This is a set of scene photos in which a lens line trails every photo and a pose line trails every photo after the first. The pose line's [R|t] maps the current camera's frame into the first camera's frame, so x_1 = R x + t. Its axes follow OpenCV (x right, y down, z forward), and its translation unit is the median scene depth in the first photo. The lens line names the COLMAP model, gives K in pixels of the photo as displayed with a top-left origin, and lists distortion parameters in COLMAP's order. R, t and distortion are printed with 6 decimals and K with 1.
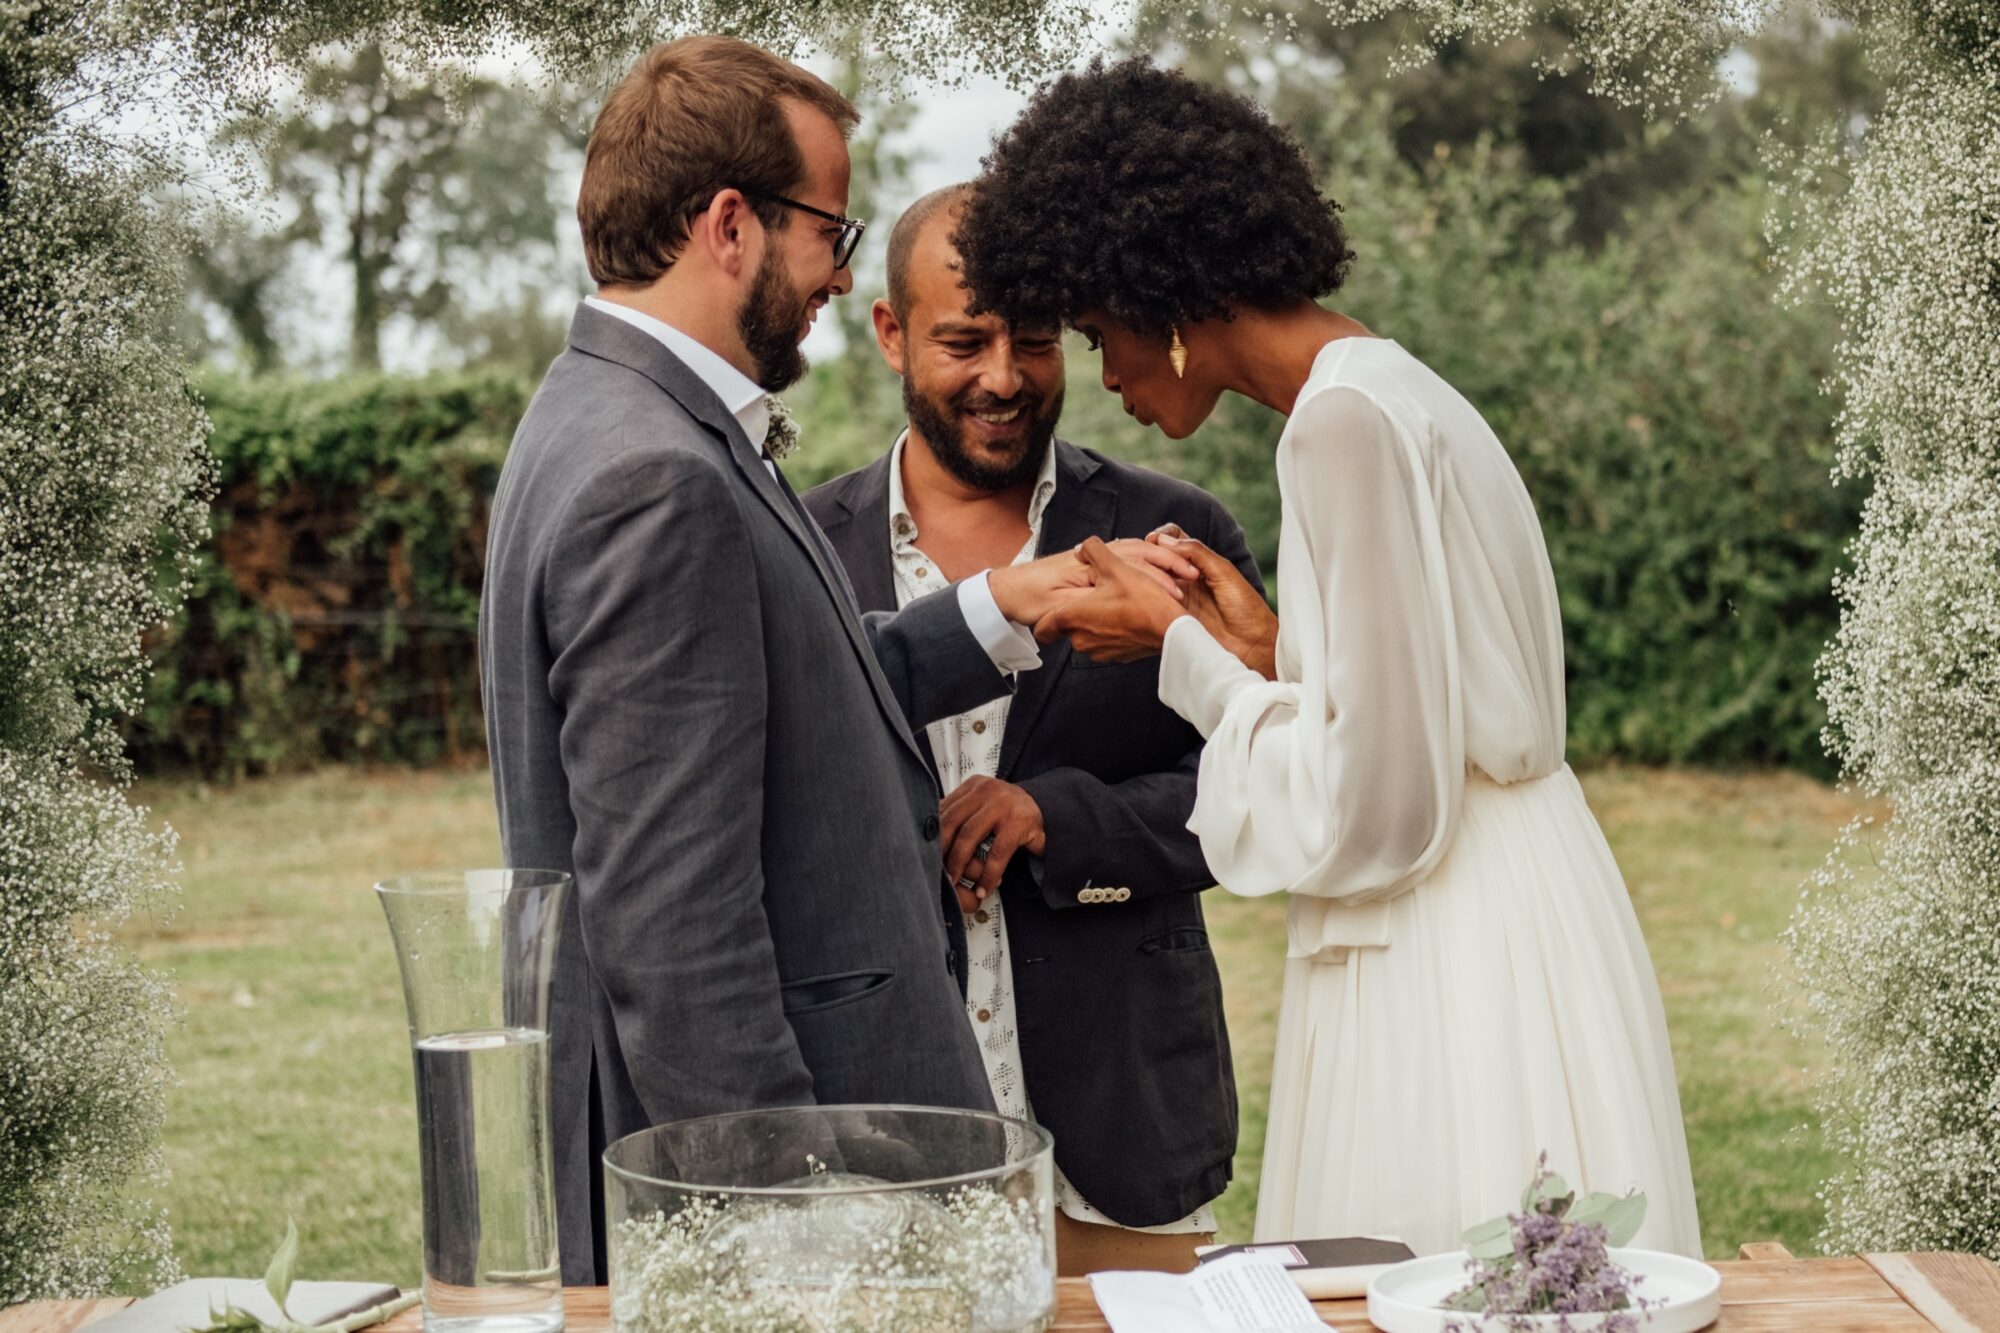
lens RADIAL K [[4091.0, 0, 1179.5], [0, 4091.0, 716.8], [0, 0, 1]] dist [-0.059973, 0.230060]
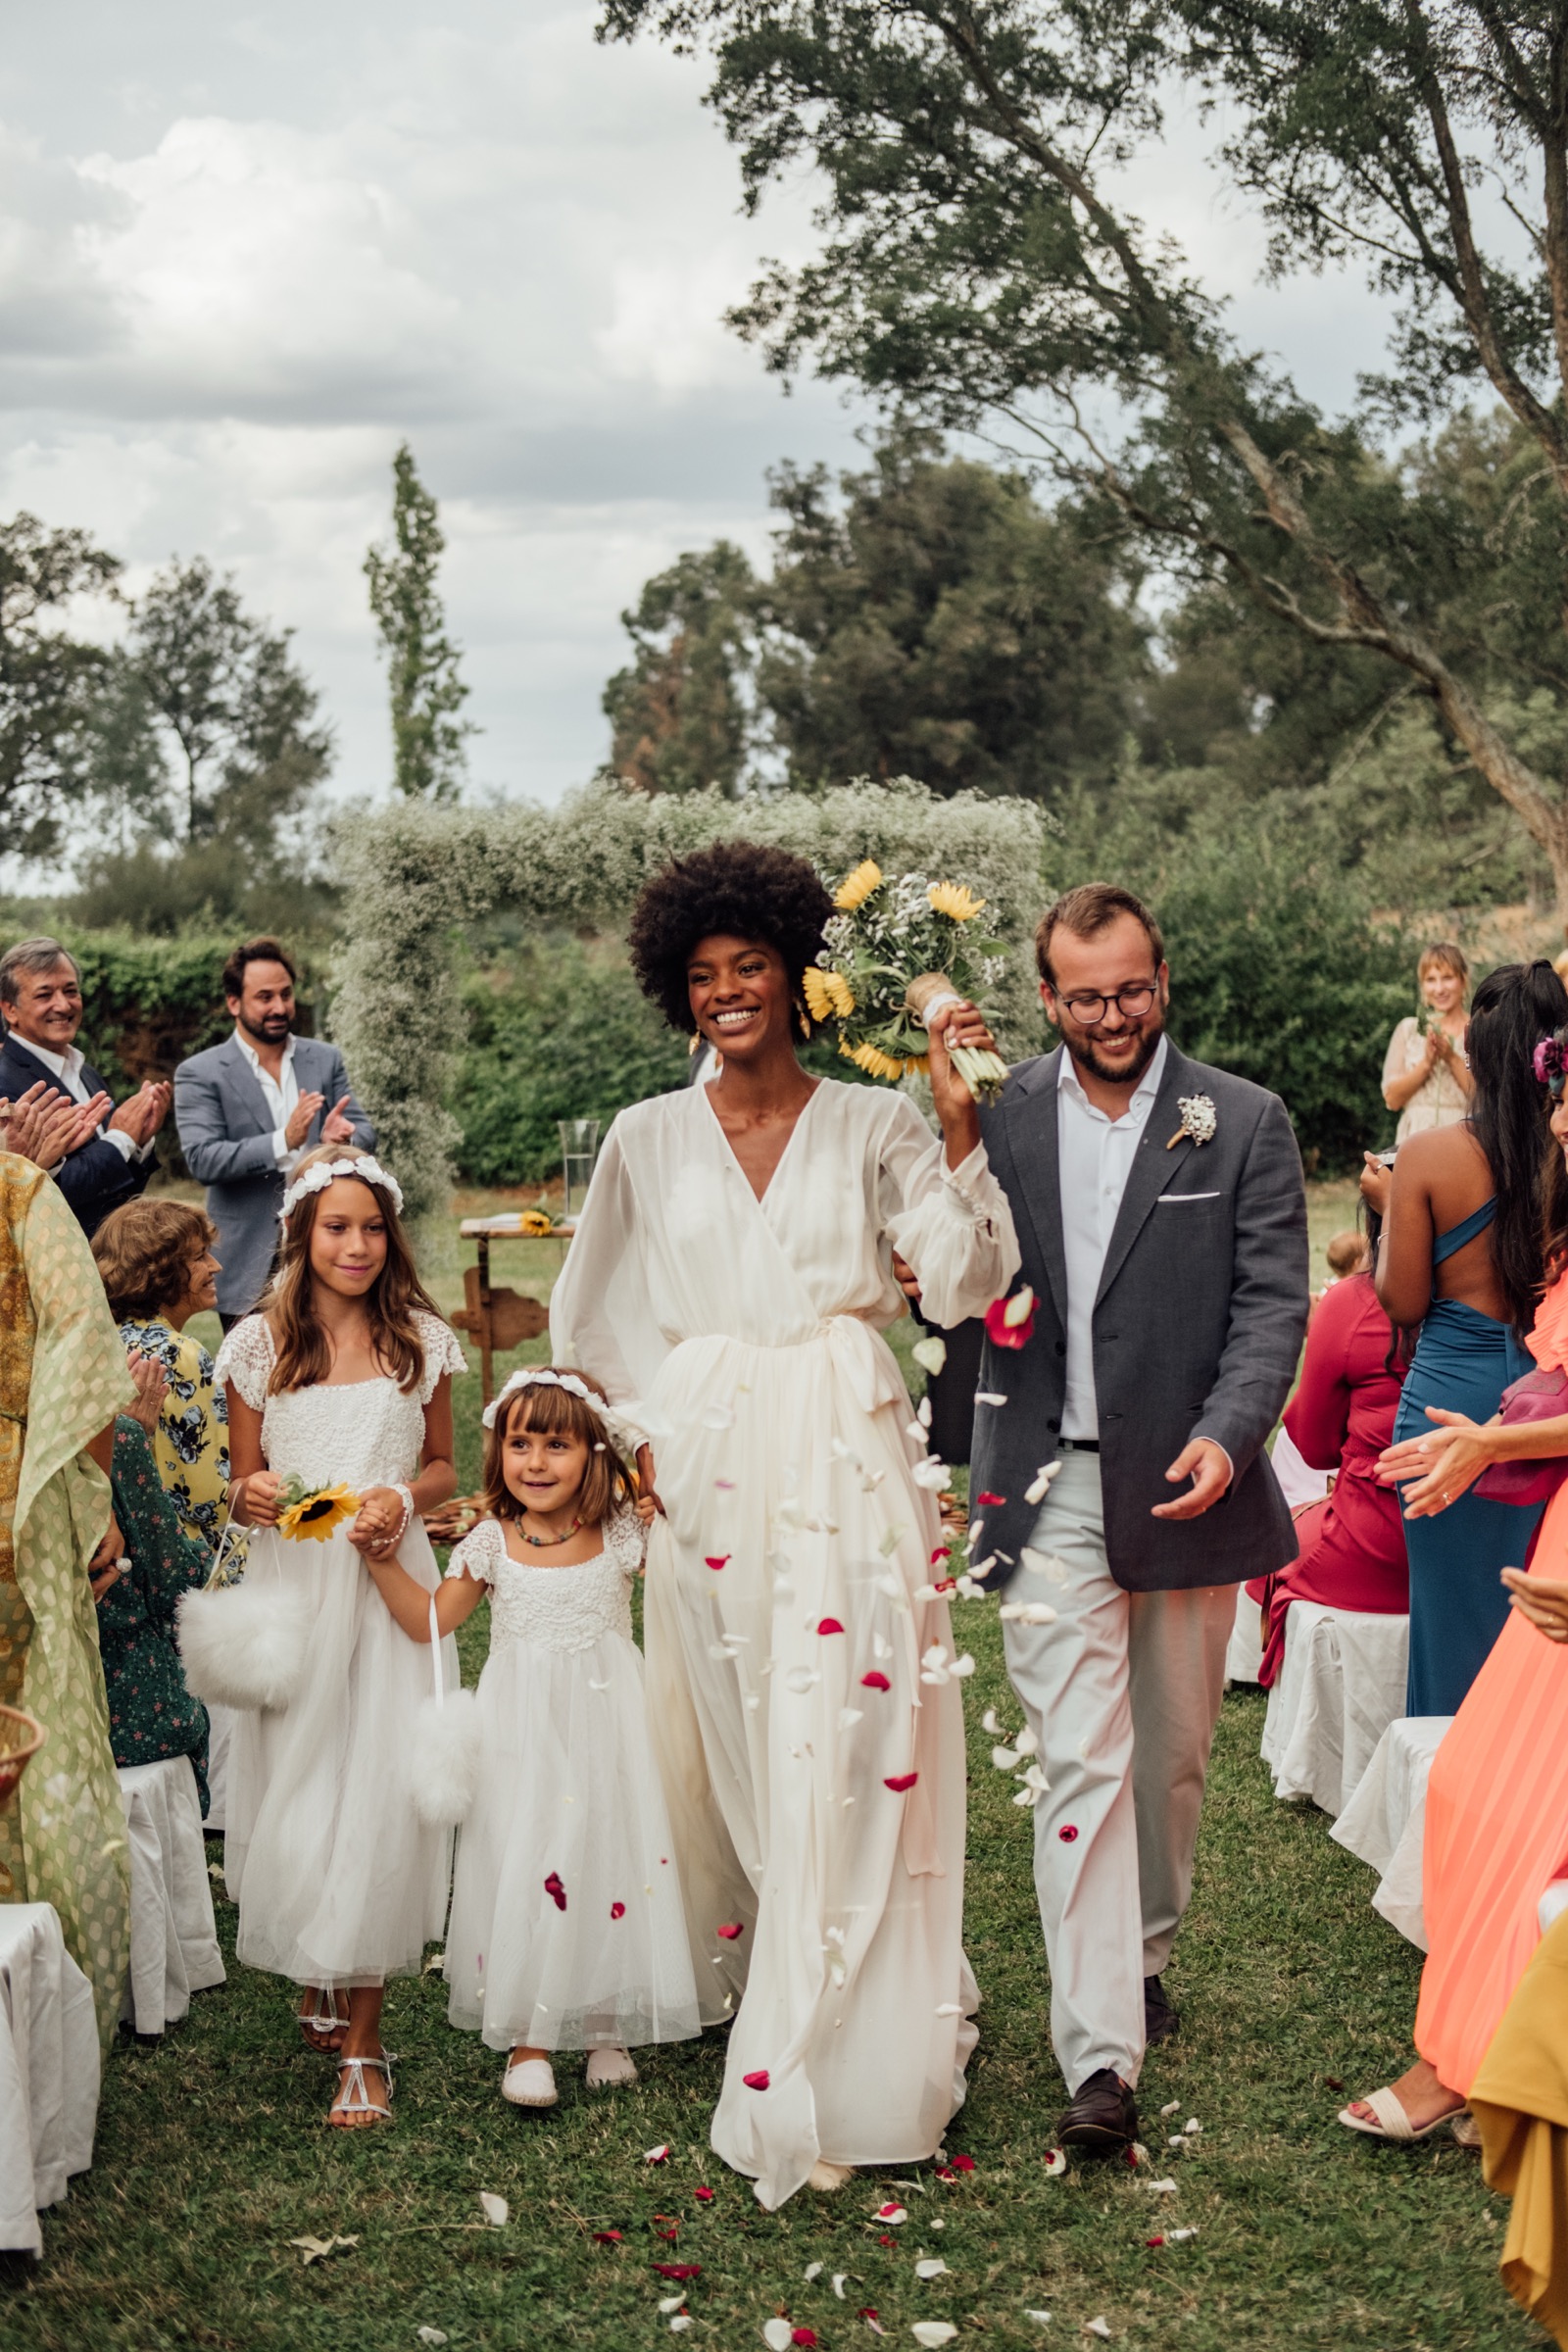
lens RADIAL K [[4268.3, 0, 835.5], [0, 4268.3, 1180.5], [0, 0, 1]] dist [-0.208501, 1.989553]
pose [[0.999032, 0.014206, 0.041643, -0.061750], [-0.013647, 0.999813, -0.013677, 0.127251], [-0.041829, 0.013096, 0.999039, -2.886757]]
